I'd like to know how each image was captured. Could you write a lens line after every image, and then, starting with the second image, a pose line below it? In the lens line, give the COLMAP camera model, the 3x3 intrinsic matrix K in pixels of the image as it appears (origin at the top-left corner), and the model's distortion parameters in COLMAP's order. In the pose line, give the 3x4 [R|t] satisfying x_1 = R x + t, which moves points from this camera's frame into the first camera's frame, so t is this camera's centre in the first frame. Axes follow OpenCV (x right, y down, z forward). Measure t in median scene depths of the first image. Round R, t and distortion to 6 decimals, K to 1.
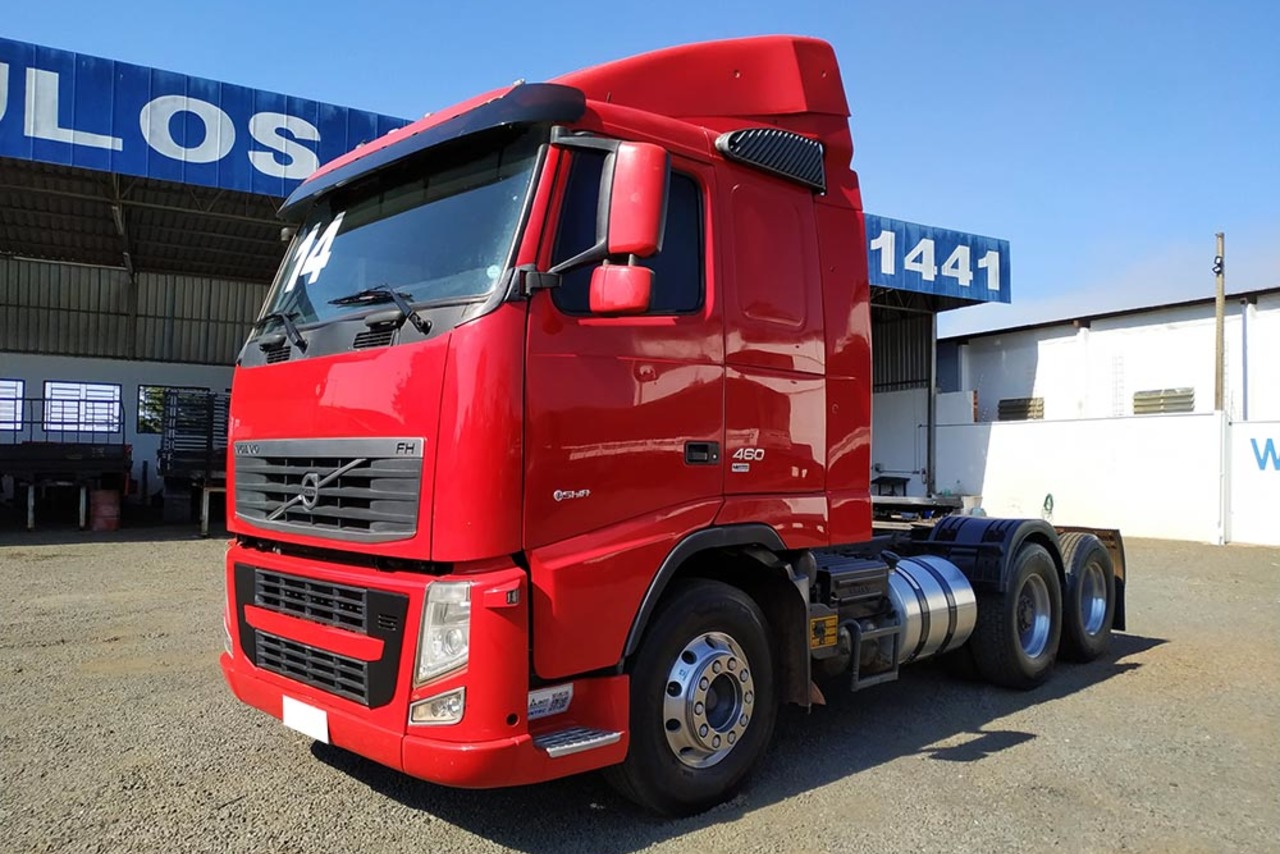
lens RADIAL K [[938.4, 0, 644.6], [0, 938.4, 420.3], [0, 0, 1]] dist [0.002763, -0.002741]
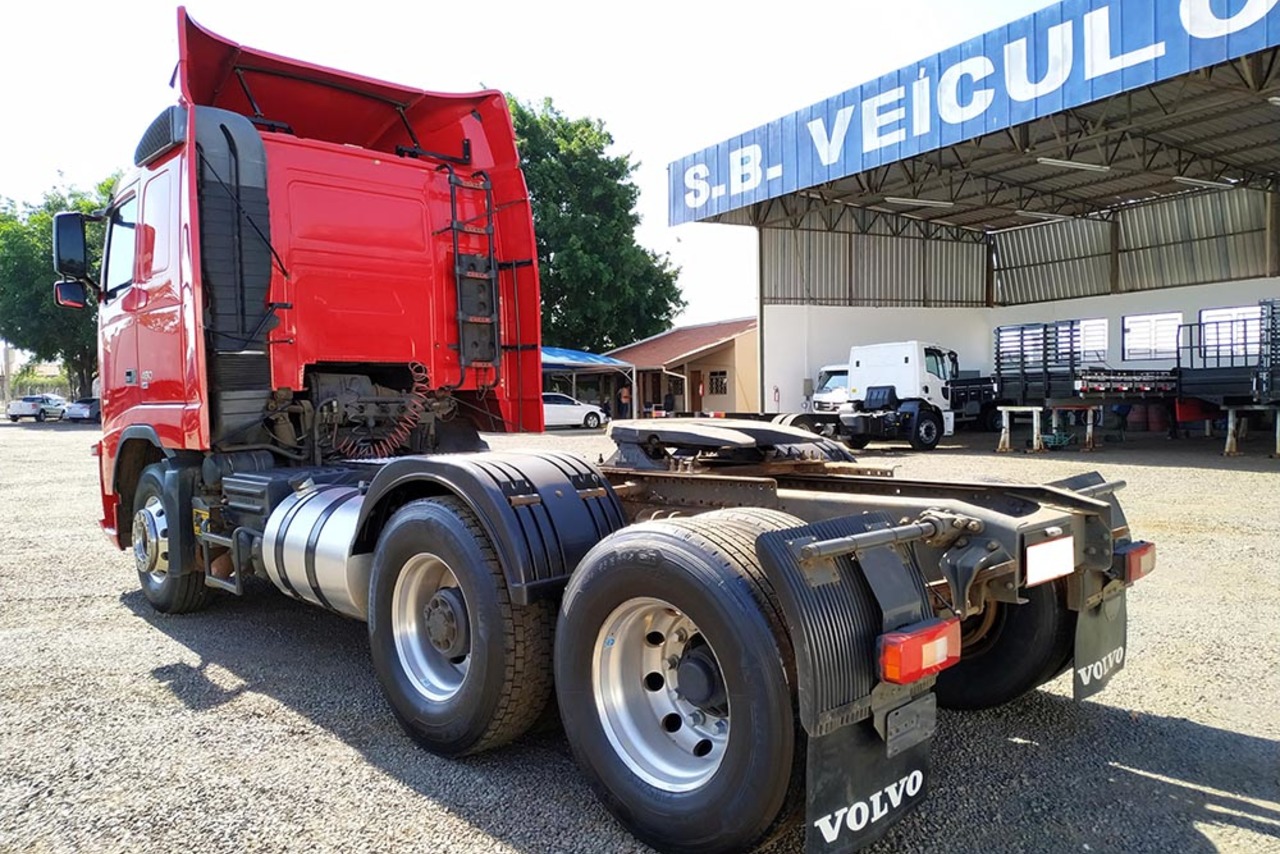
lens RADIAL K [[945.3, 0, 640.0], [0, 945.3, 427.0], [0, 0, 1]] dist [-0.000389, -0.001566]
pose [[-0.030358, 0.023922, -0.999253, 0.411262], [0.062134, 0.997825, 0.022000, 0.031722], [0.997606, -0.061420, -0.031779, 0.478387]]
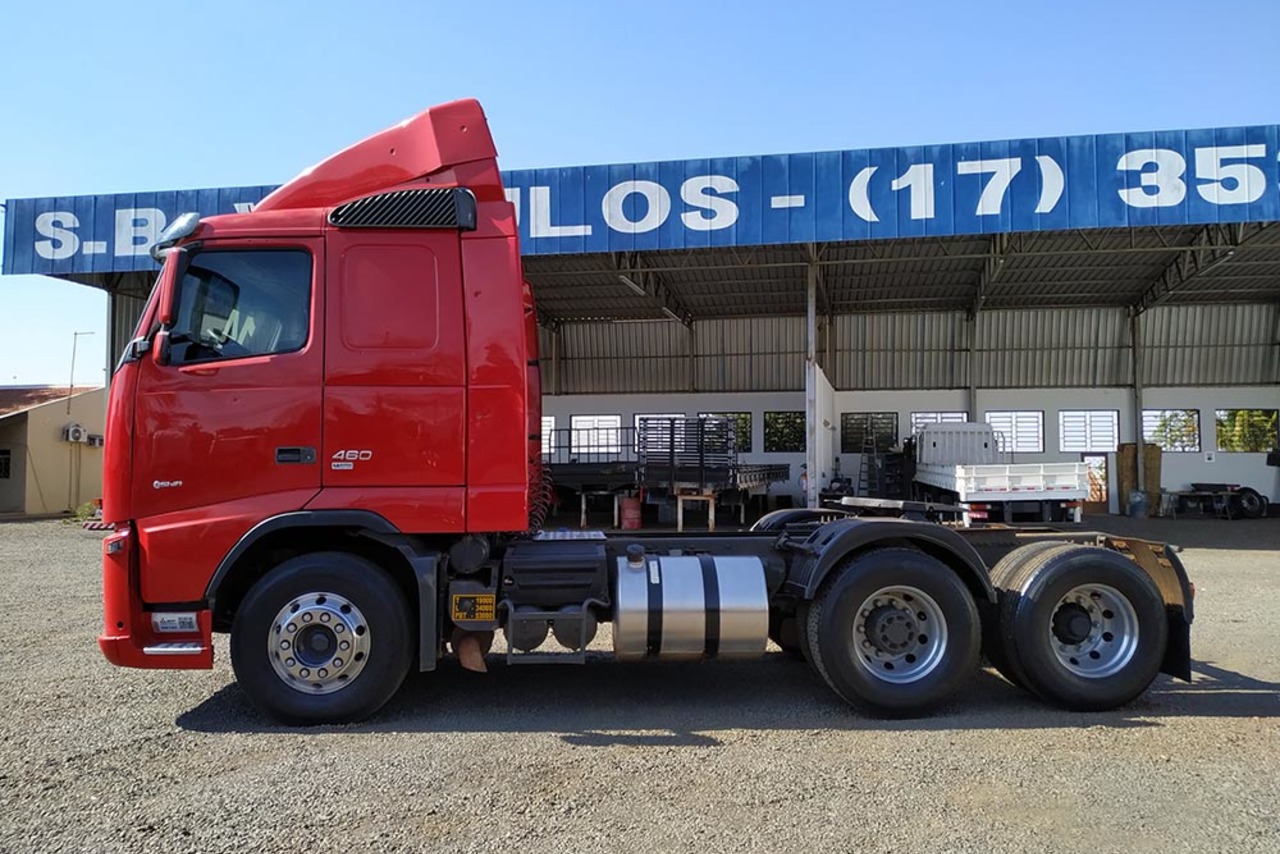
lens RADIAL K [[932.6, 0, 640.0], [0, 932.6, 427.0], [0, 0, 1]] dist [0.038685, -0.003584]
pose [[0.744080, -0.045730, -0.666523, 0.335945], [0.039131, 0.998925, -0.024851, 0.011996], [0.666943, -0.007590, 0.745070, 0.082905]]
